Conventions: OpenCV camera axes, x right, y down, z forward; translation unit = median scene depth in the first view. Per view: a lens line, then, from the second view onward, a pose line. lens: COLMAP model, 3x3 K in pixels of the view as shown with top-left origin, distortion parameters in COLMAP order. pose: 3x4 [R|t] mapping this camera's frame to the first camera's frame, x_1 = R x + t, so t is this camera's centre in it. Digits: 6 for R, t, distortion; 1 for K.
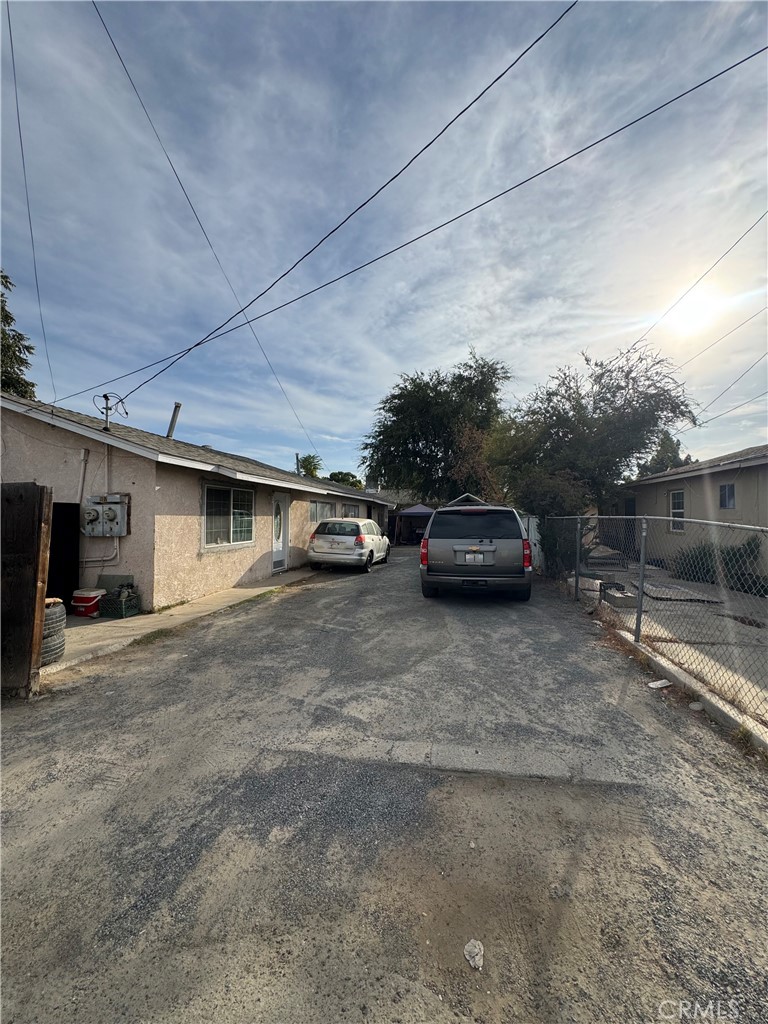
lens RADIAL K [[410.6, 0, 384.0], [0, 410.6, 512.0], [0, 0, 1]] dist [-0.011577, -0.000303]
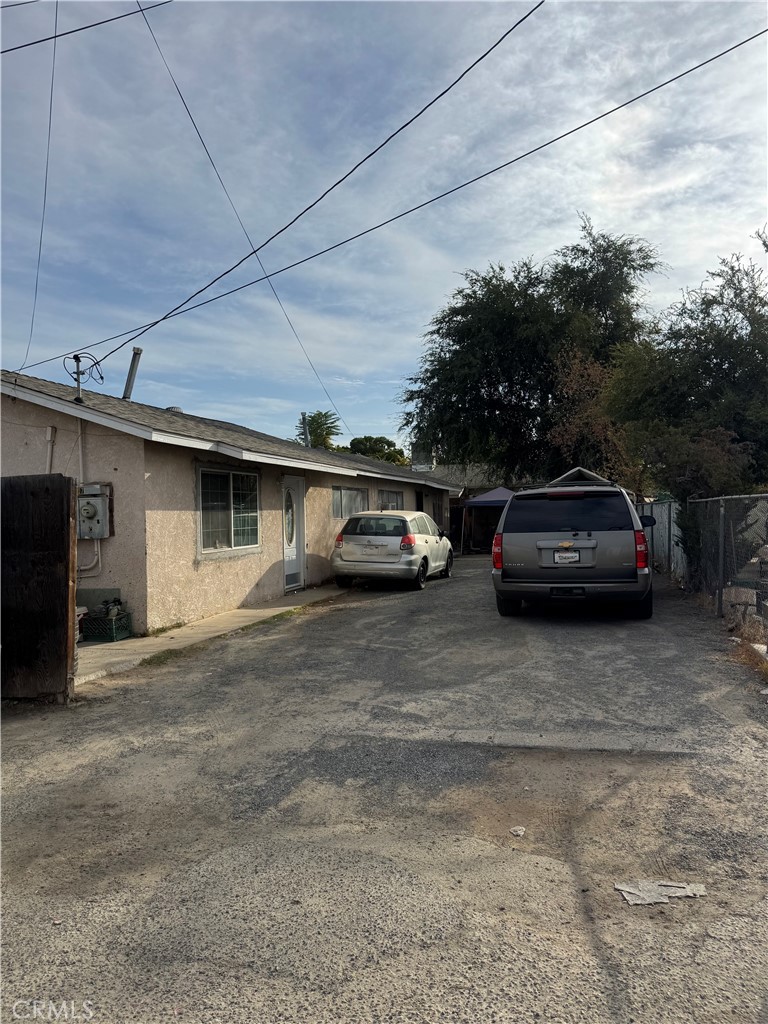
lens RADIAL K [[714.2, 0, 396.2], [0, 714.2, 516.1], [0, 0, 1]] dist [0.088752, -0.001318]
pose [[0.997457, -0.025601, -0.066509, 0.003806], [0.026784, 0.999497, 0.016954, 0.008223], [0.066042, -0.018692, 0.997642, -0.314998]]
